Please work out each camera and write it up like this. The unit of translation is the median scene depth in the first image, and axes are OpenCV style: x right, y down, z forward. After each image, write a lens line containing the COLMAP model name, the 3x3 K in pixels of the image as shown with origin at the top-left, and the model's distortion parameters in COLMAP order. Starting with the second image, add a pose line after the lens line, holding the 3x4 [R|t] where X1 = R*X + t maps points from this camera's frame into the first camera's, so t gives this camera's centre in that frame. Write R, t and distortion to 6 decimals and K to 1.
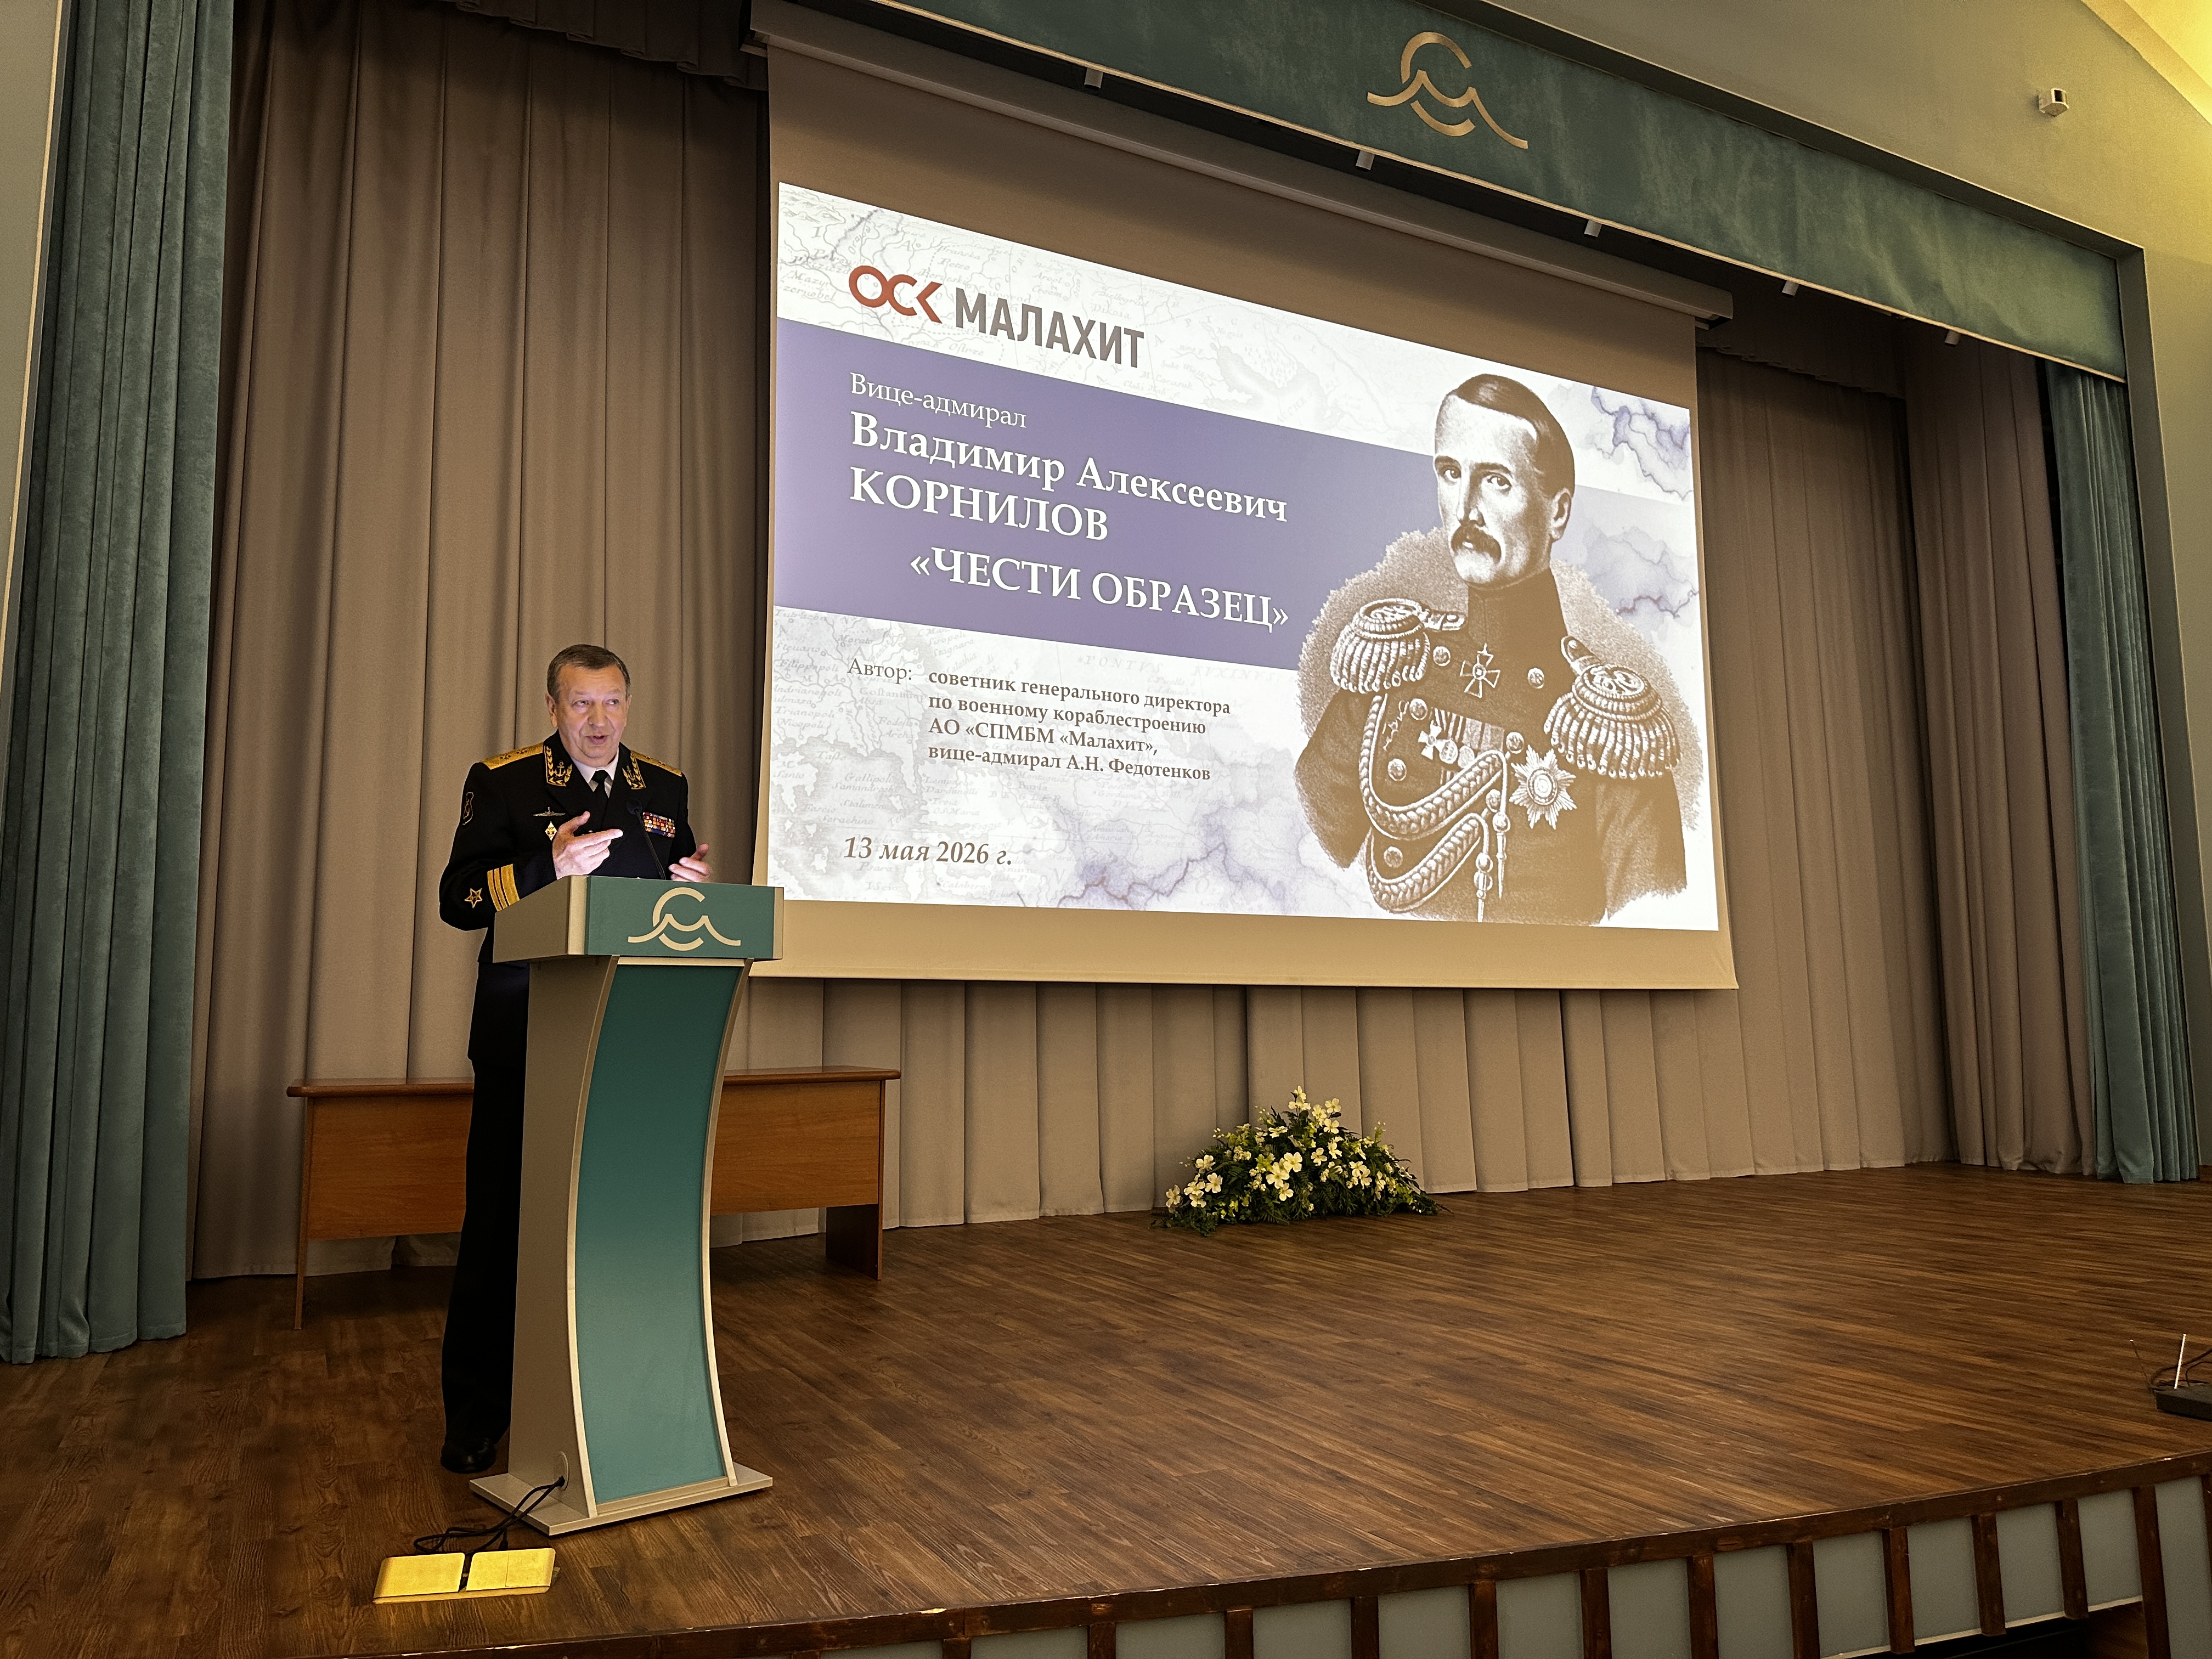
lens RADIAL K [[1537.0, 0, 1126.2], [0, 1537.0, 834.7], [0, 0, 1]] dist [0.035338, -0.049761]
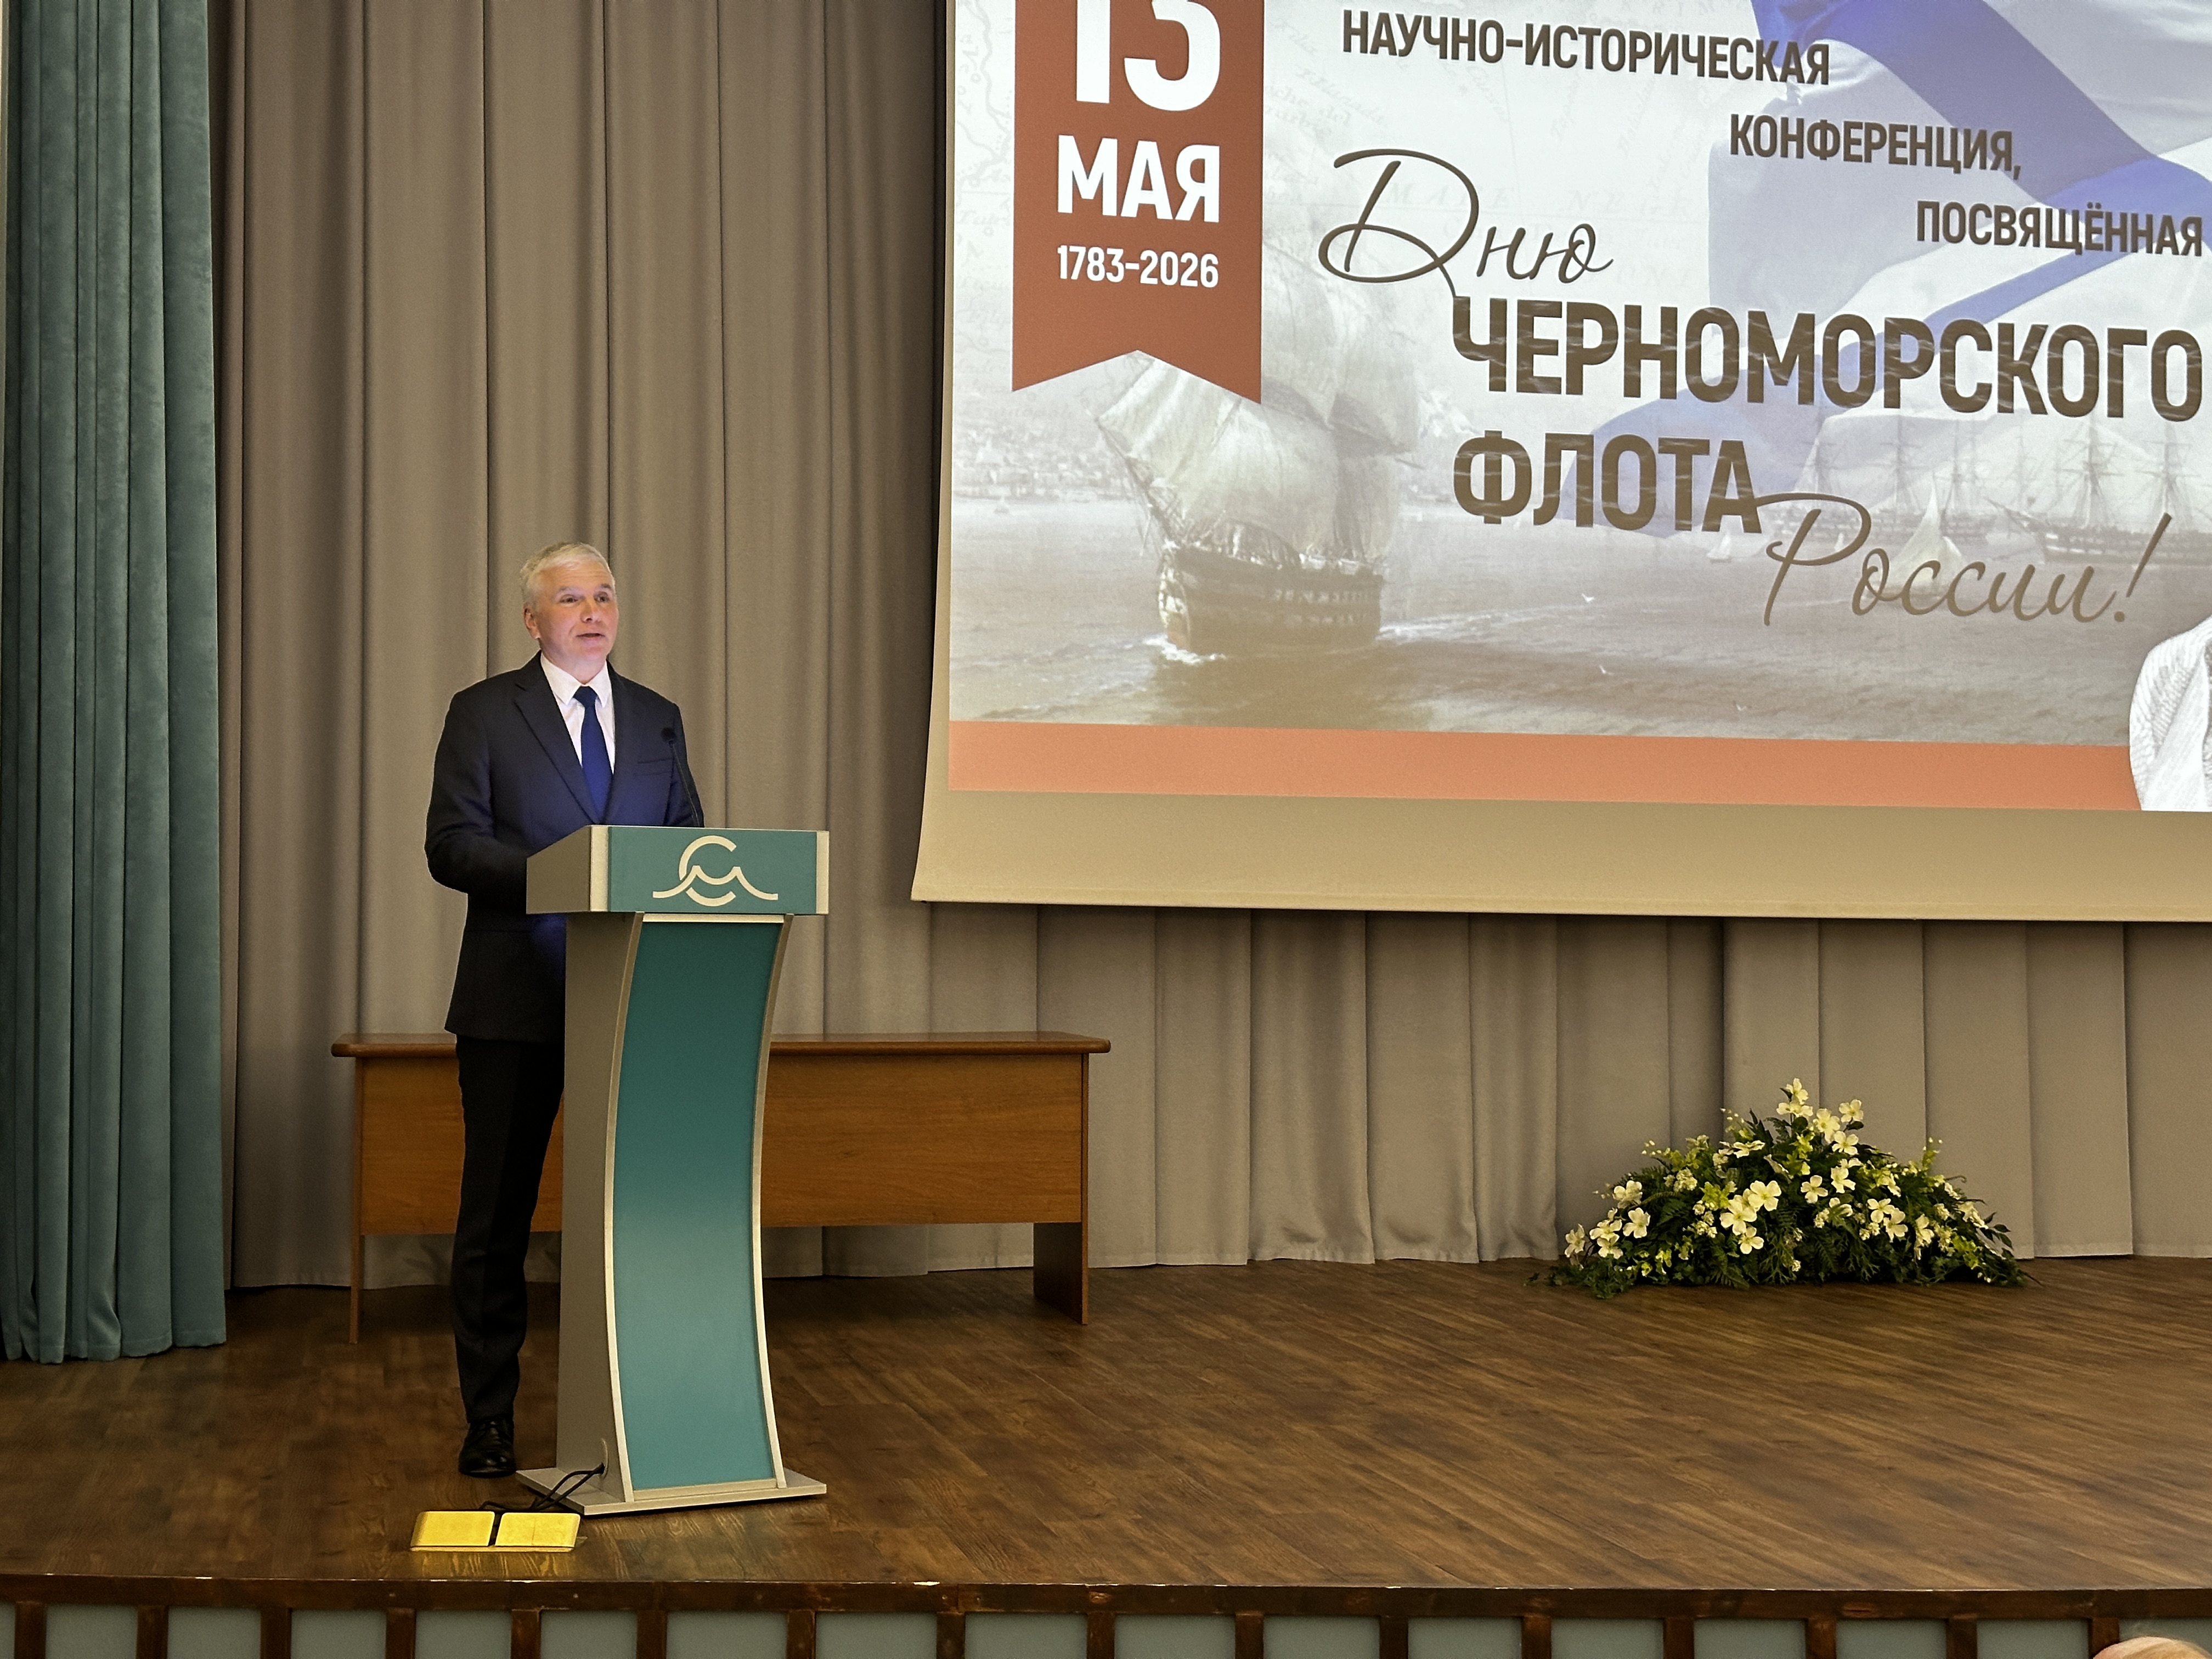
lens RADIAL K [[3028.1, 0, 1085.8], [0, 3028.1, 859.7], [0, 0, 1]] dist [0.156597, -0.425614]
pose [[0.966611, 0.005071, -0.256197, 0.235962], [0.018642, 0.995763, 0.090044, -0.065940], [0.255568, -0.091814, 0.962421, -0.404953]]
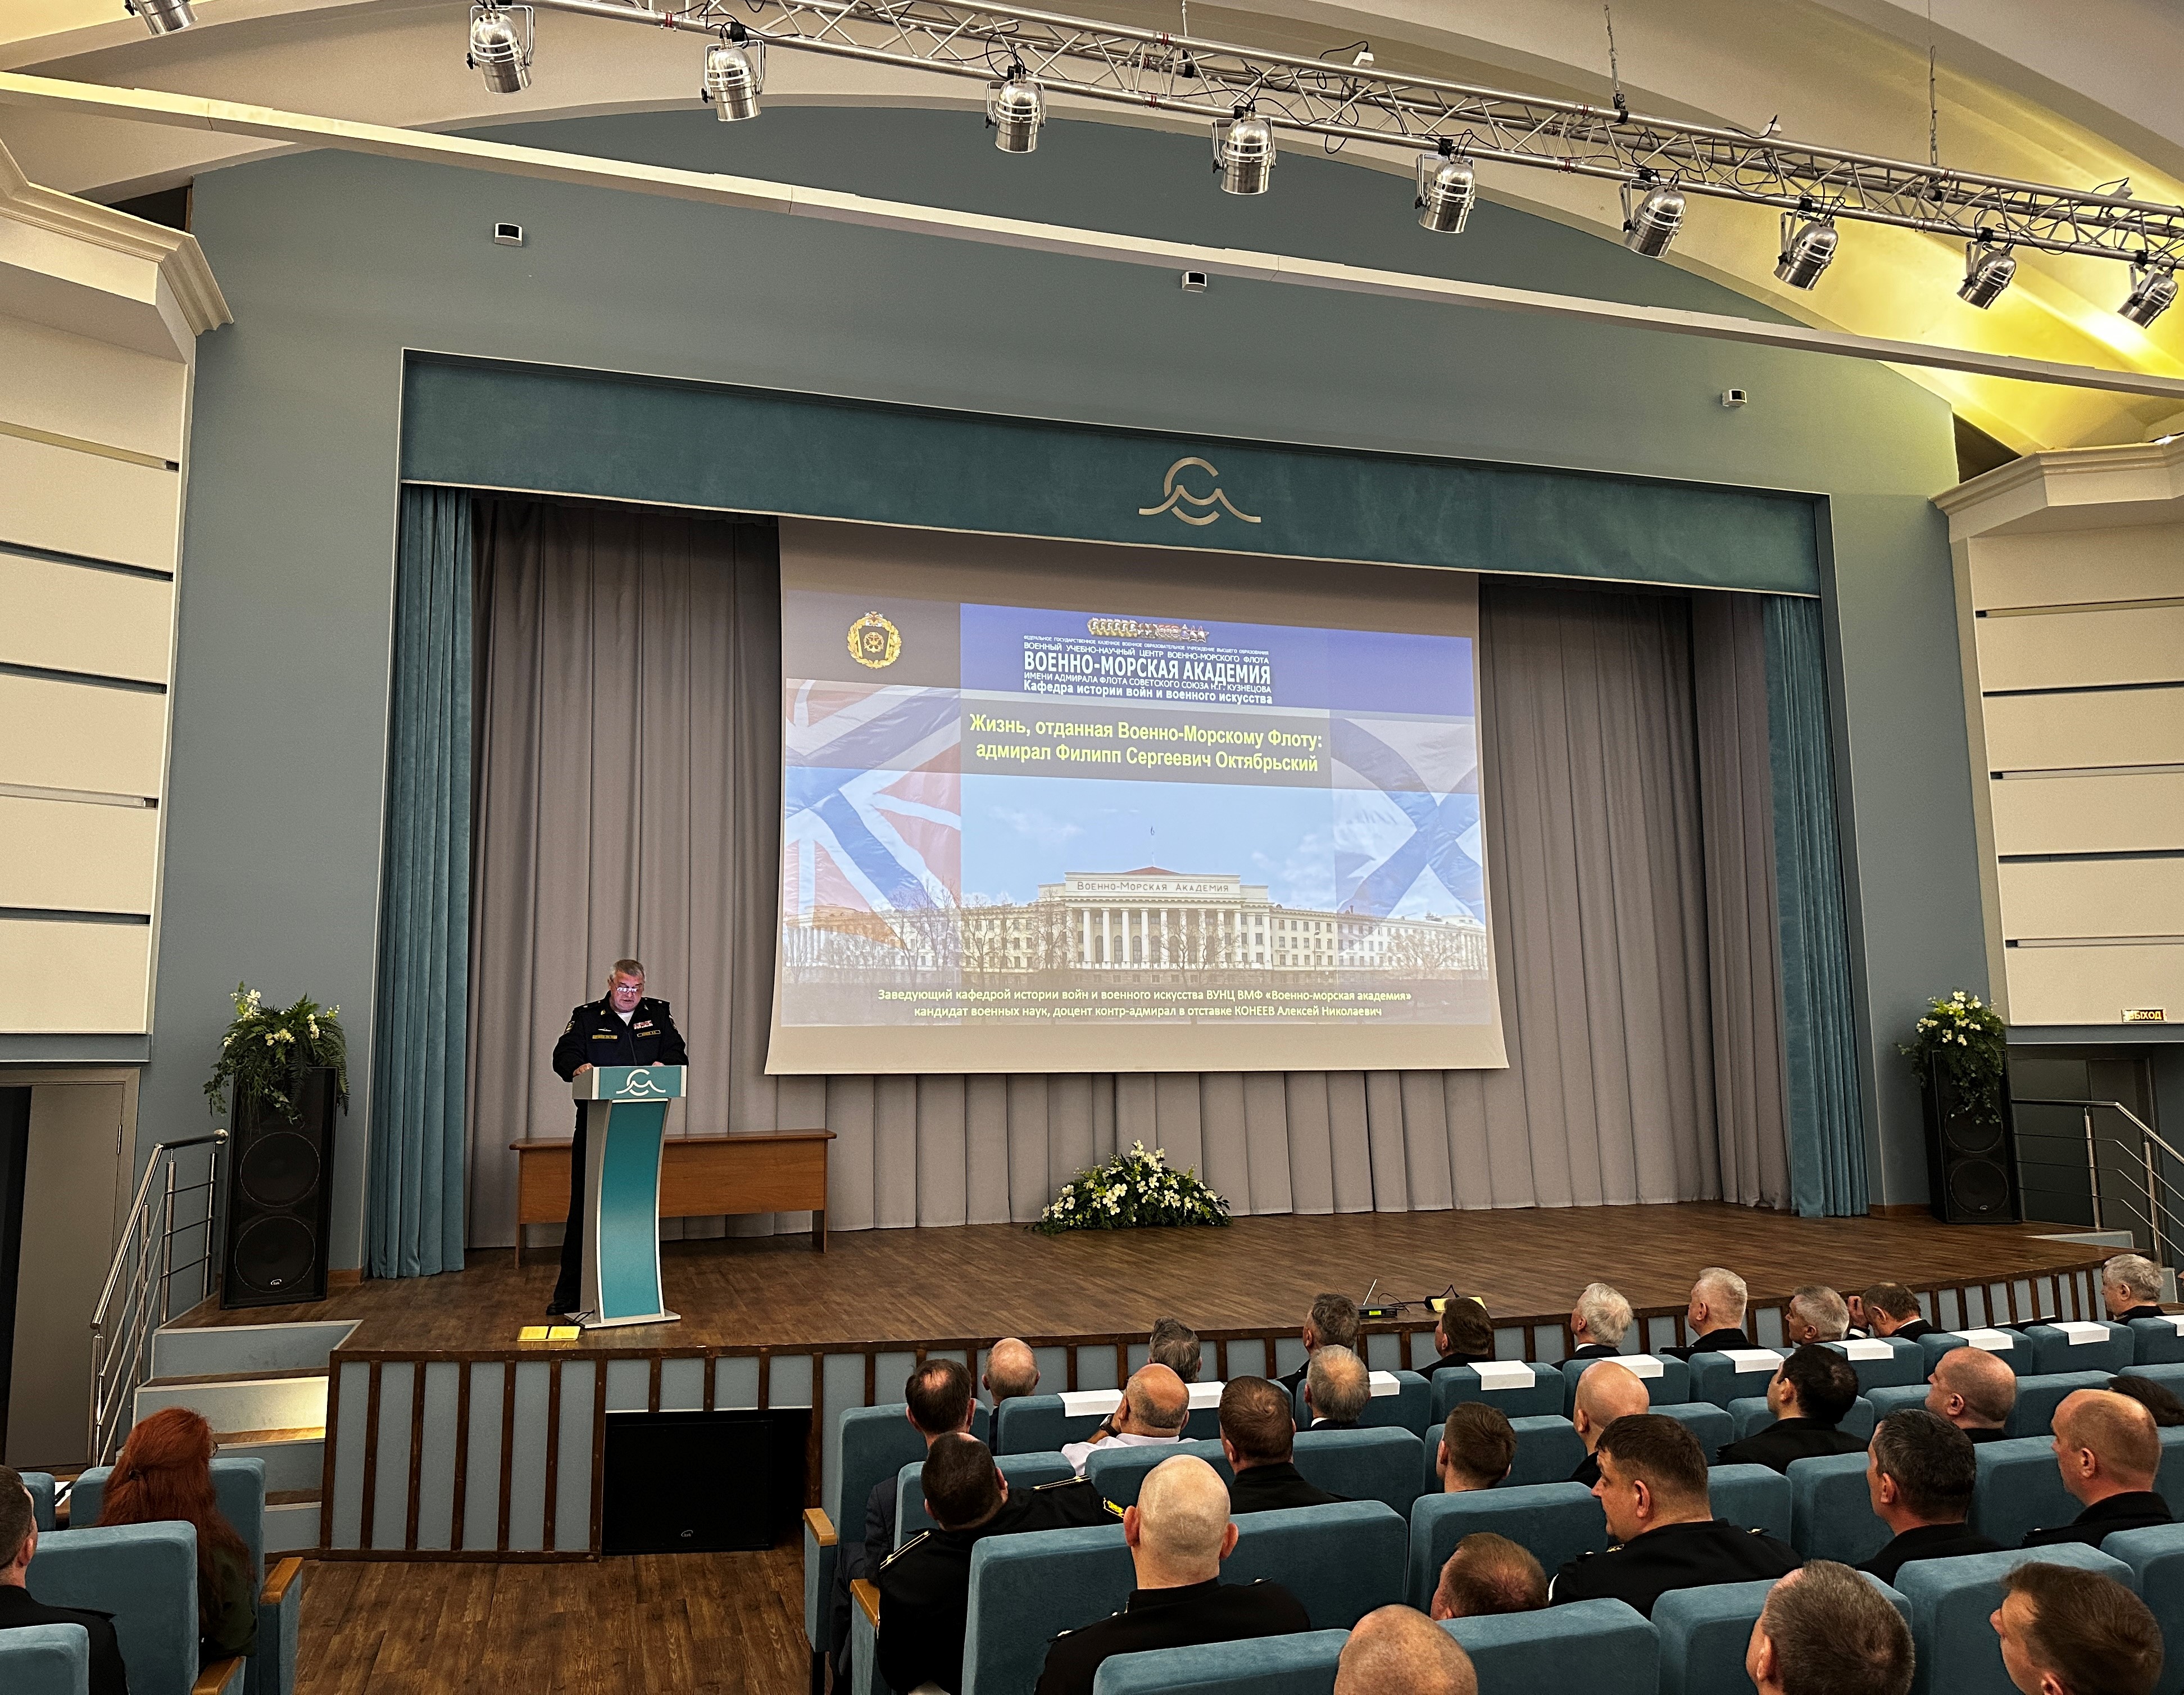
lens RADIAL K [[1542.1, 0, 1060.6], [0, 1542.1, 845.9], [0, 0, 1]] dist [0.151391, -0.387616]
pose [[0.980649, -0.031452, -0.193230, 0.535068], [0.028851, 0.999451, -0.016263, -0.162137], [0.193636, 0.010374, 0.981019, -0.809161]]
